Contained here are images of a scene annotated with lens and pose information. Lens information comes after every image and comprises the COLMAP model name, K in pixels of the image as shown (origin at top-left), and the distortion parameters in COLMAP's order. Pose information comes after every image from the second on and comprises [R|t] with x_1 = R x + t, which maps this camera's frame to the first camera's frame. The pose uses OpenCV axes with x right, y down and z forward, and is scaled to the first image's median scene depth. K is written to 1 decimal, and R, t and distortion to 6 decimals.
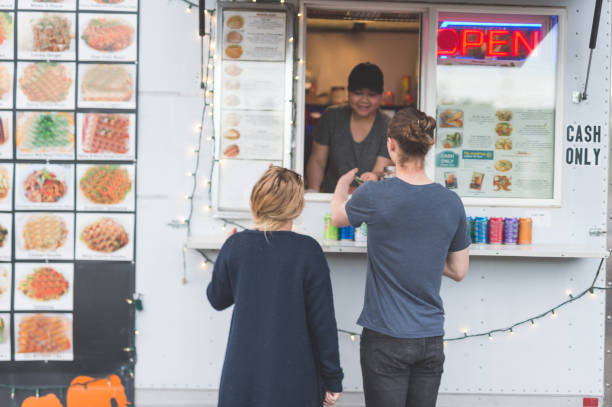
lens RADIAL K [[859.4, 0, 306.3], [0, 859.4, 202.7], [0, 0, 1]] dist [0.000010, 0.000000]
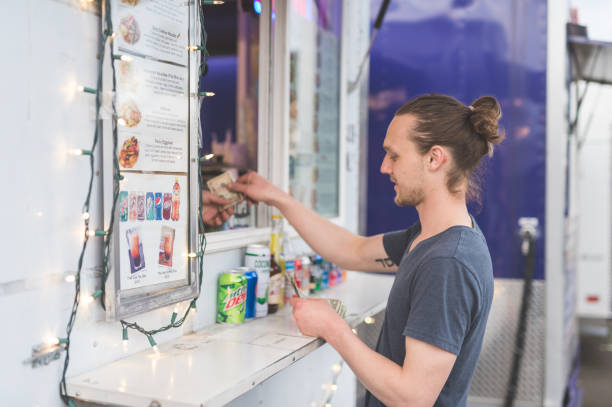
lens RADIAL K [[859.4, 0, 311.0], [0, 859.4, 203.7], [0, 0, 1]] dist [0.000010, 0.000000]
pose [[0.336175, -0.047981, 0.940577, -0.447698], [0.009191, 0.998821, 0.047667, -0.054424], [-0.941755, -0.007379, 0.336220, 0.778257]]
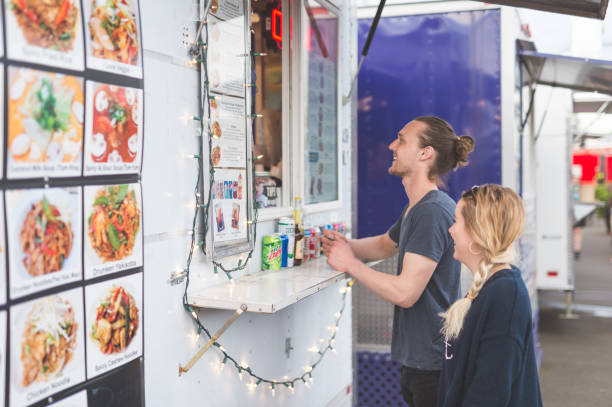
lens RADIAL K [[859.4, 0, 310.9], [0, 859.4, 196.8], [0, 0, 1]] dist [0.000010, 0.000000]
pose [[0.312497, -0.053061, 0.948436, -0.686993], [0.024628, 0.998556, 0.047750, -0.058293], [-0.949600, 0.008436, 0.313352, 0.726064]]
